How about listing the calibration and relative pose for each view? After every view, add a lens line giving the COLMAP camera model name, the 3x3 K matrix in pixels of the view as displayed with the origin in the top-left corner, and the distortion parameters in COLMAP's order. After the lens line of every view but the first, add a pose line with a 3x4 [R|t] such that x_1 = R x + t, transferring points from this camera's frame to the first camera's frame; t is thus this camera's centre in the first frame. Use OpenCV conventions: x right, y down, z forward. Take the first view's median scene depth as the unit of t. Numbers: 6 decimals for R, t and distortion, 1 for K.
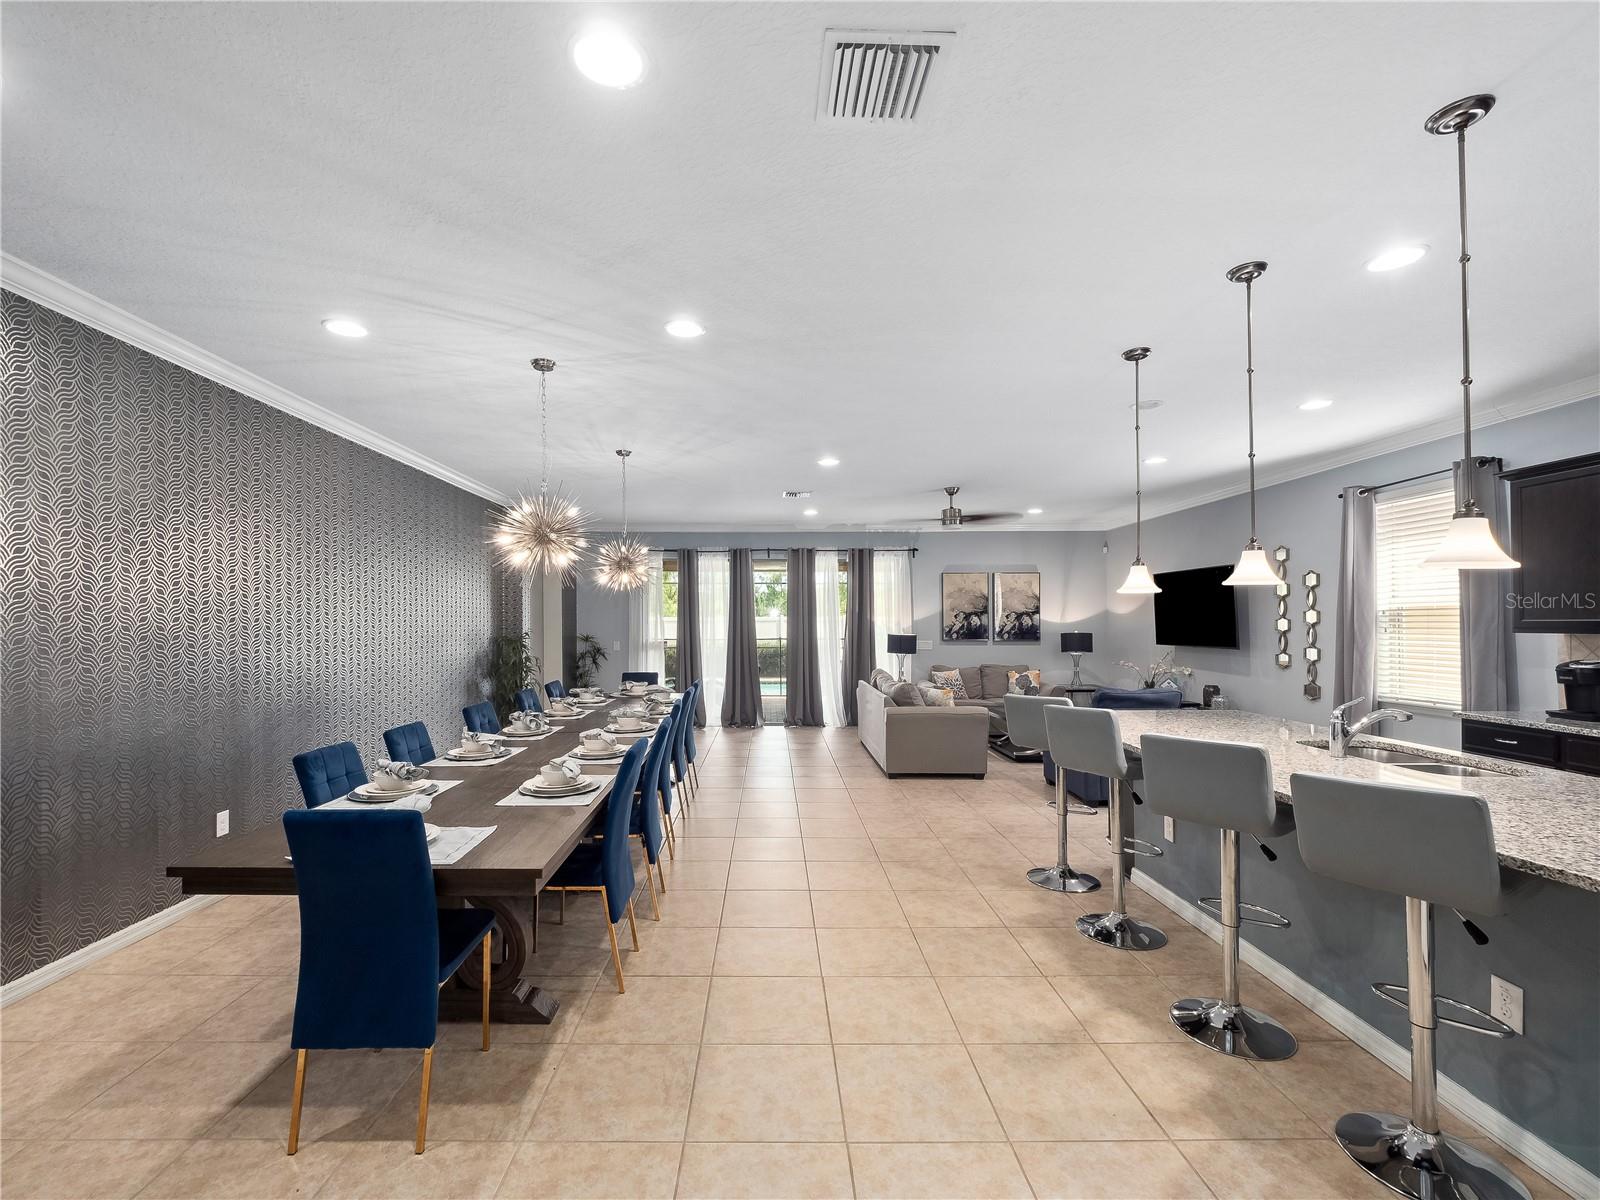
lens RADIAL K [[672.4, 0, 776.4], [0, 672.4, 601.5], [0, 0, 1]] dist [-0.001059, -0.000099]
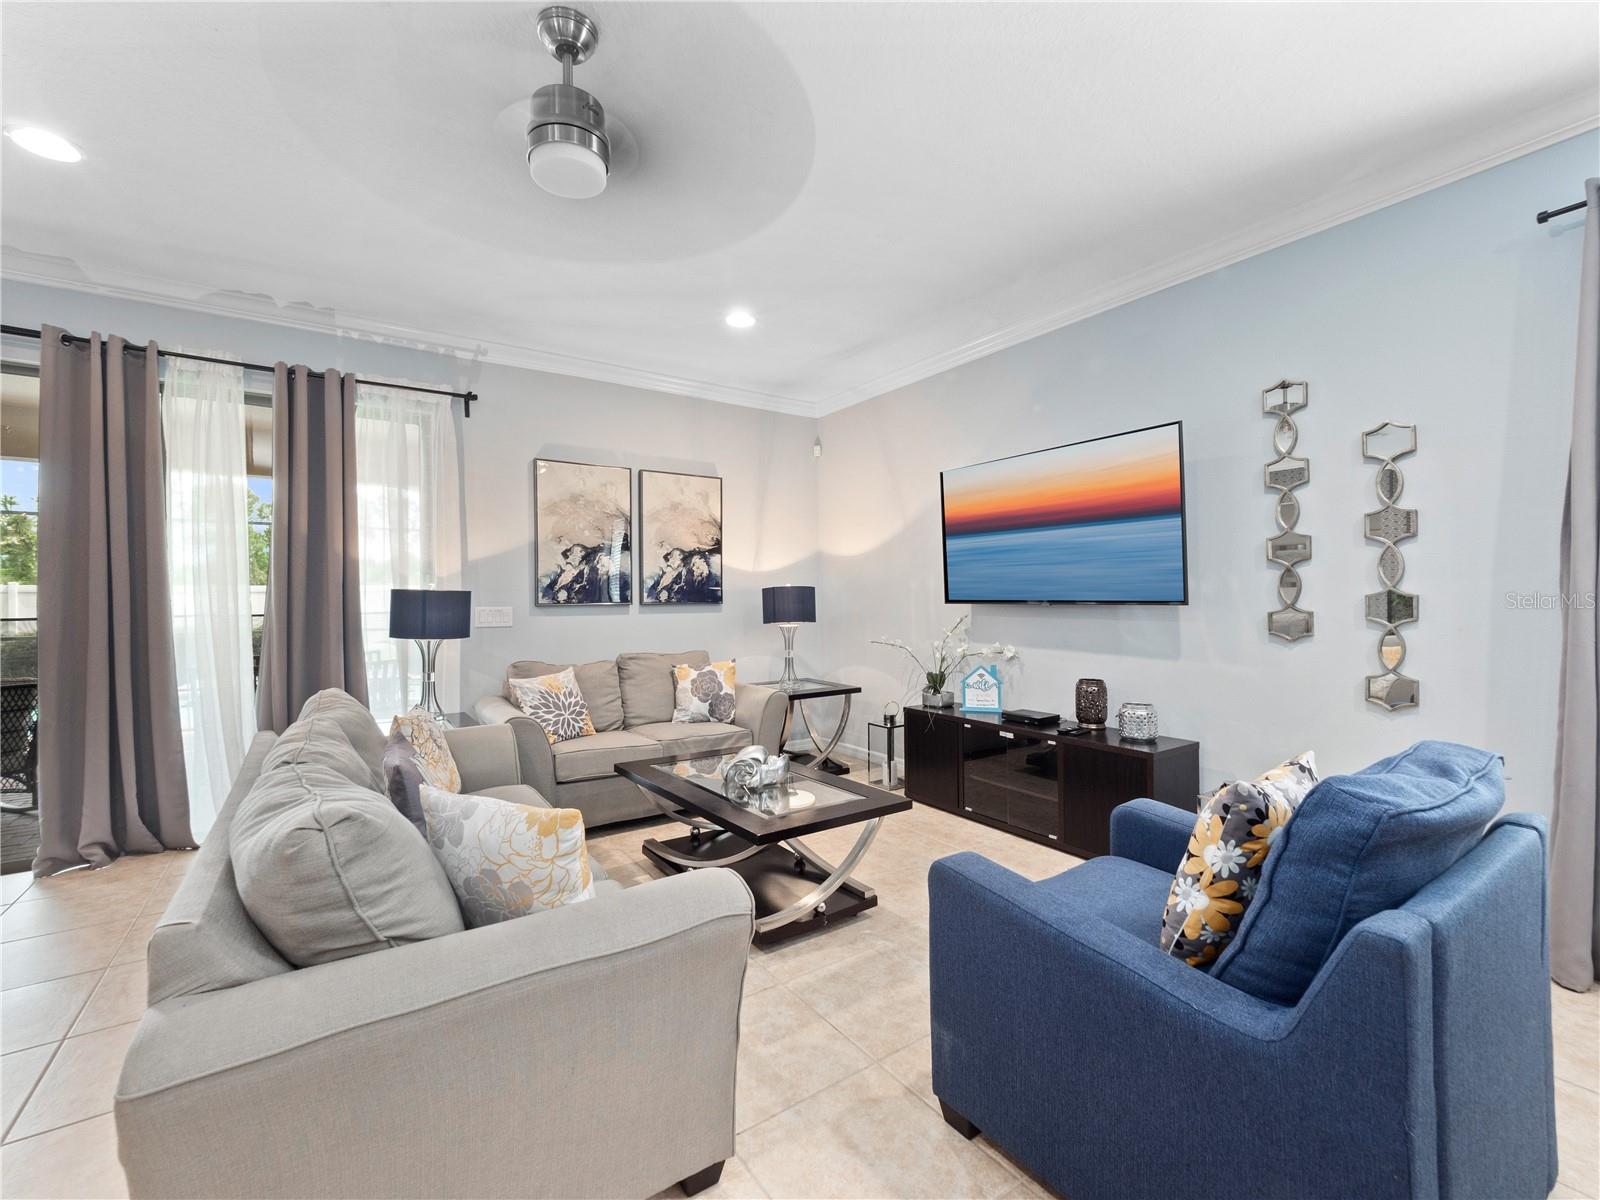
lens RADIAL K [[672.4, 0, 776.4], [0, 672.4, 601.5], [0, 0, 1]] dist [-0.001059, -0.000099]
pose [[0.832608, -0.011583, 0.553742, 0.131616], [-0.008342, 0.999406, 0.033450, 0.038871], [-0.553800, -0.032470, 0.832016, 0.536055]]
